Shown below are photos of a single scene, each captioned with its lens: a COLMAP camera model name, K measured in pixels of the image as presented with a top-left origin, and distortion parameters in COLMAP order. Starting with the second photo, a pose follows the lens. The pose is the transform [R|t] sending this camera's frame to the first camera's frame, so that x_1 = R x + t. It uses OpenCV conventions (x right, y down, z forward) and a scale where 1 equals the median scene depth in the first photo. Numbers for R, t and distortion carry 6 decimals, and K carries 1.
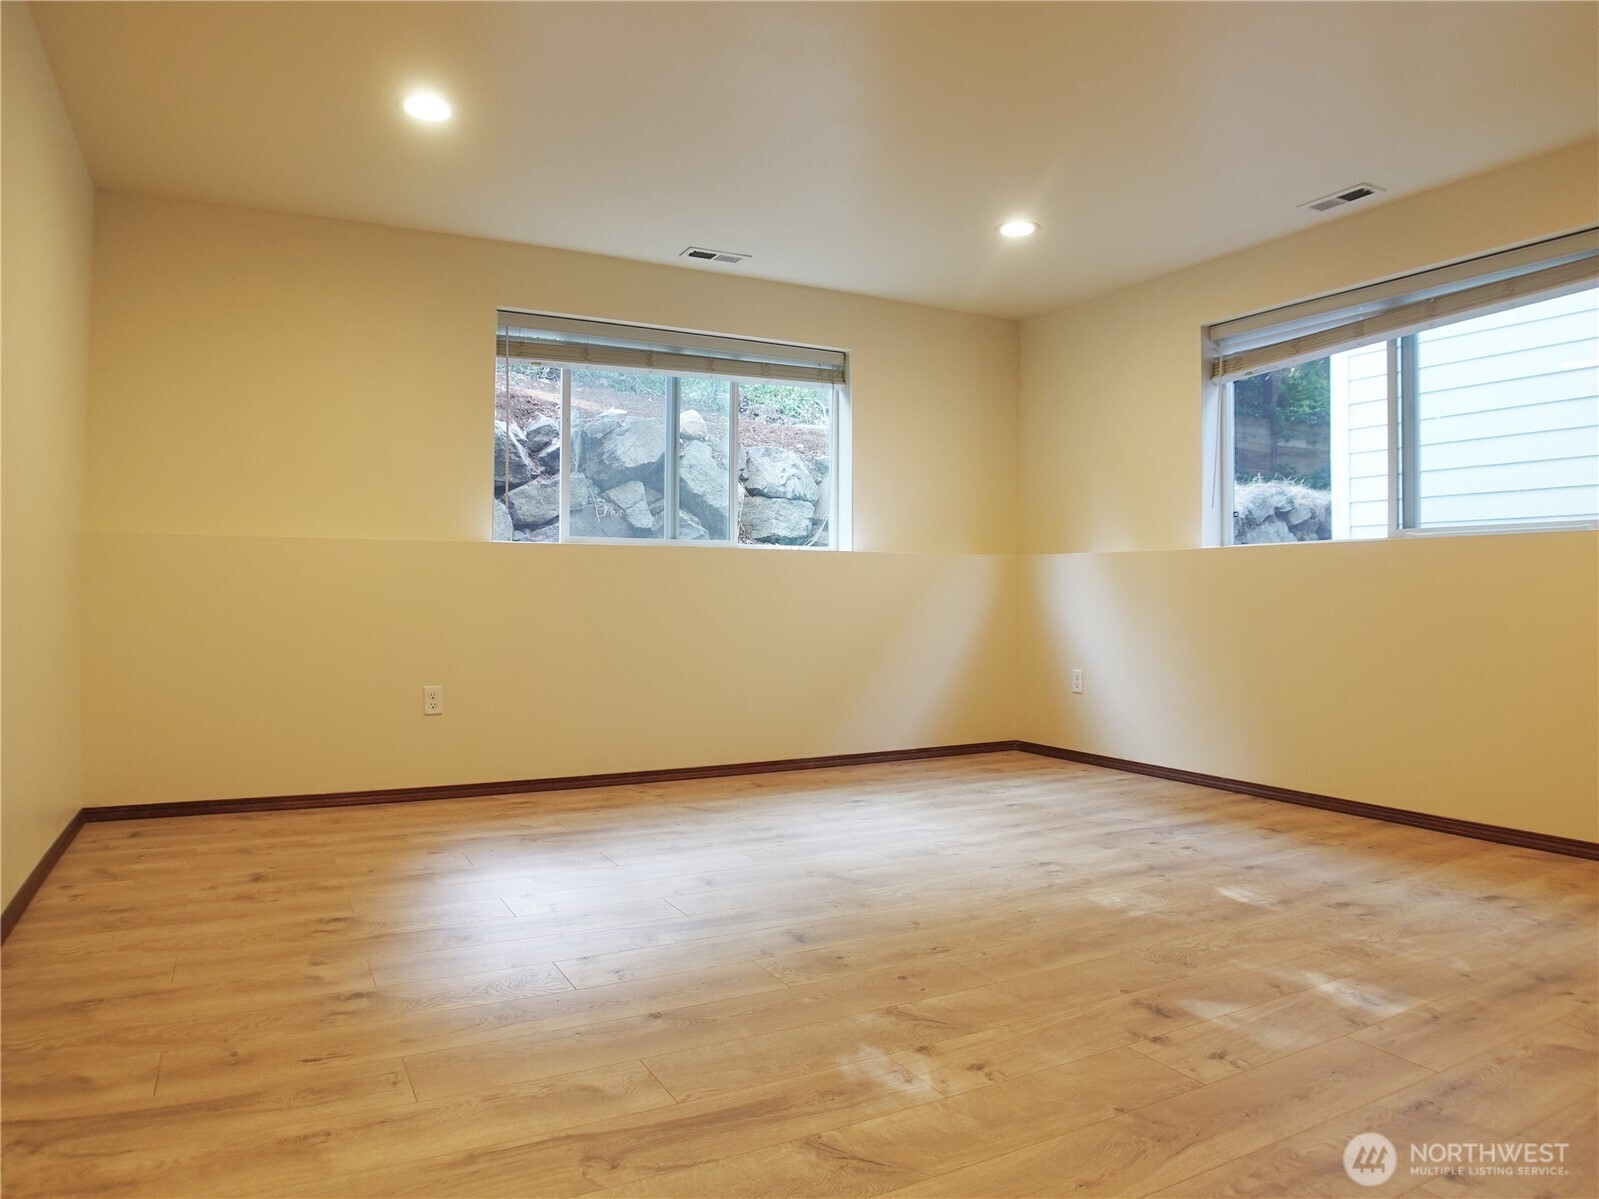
lens RADIAL K [[1031.0, 0, 799.5], [0, 1031.0, 599.5], [0, 0, 1]] dist [-0.096559, 0.020714]
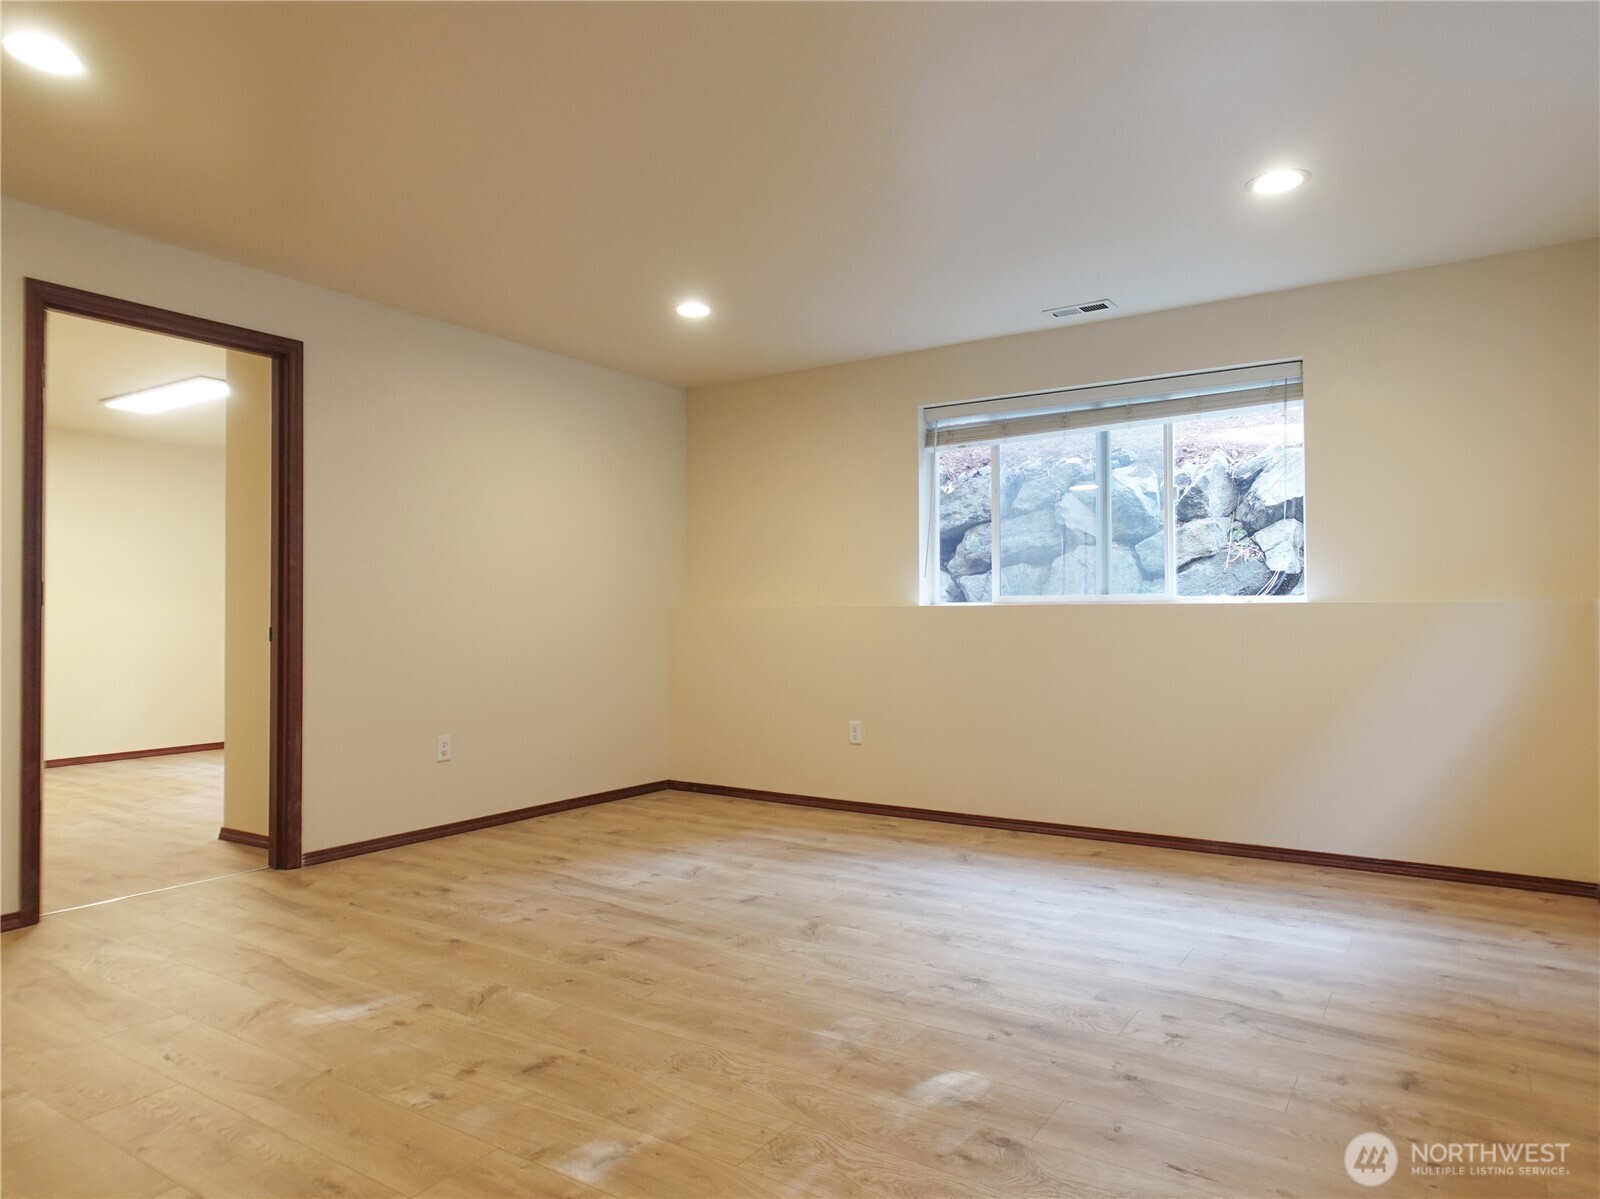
lens RADIAL K [[982.9, 0, 800.0], [0, 982.9, 599.5], [0, 0, 1]] dist [-0.002867, 0.000979]
pose [[0.498471, -0.021780, -0.866633, 1.057443], [-0.003515, 0.999625, -0.027144, -0.051615], [0.866899, 0.016577, 0.498208, 0.520447]]
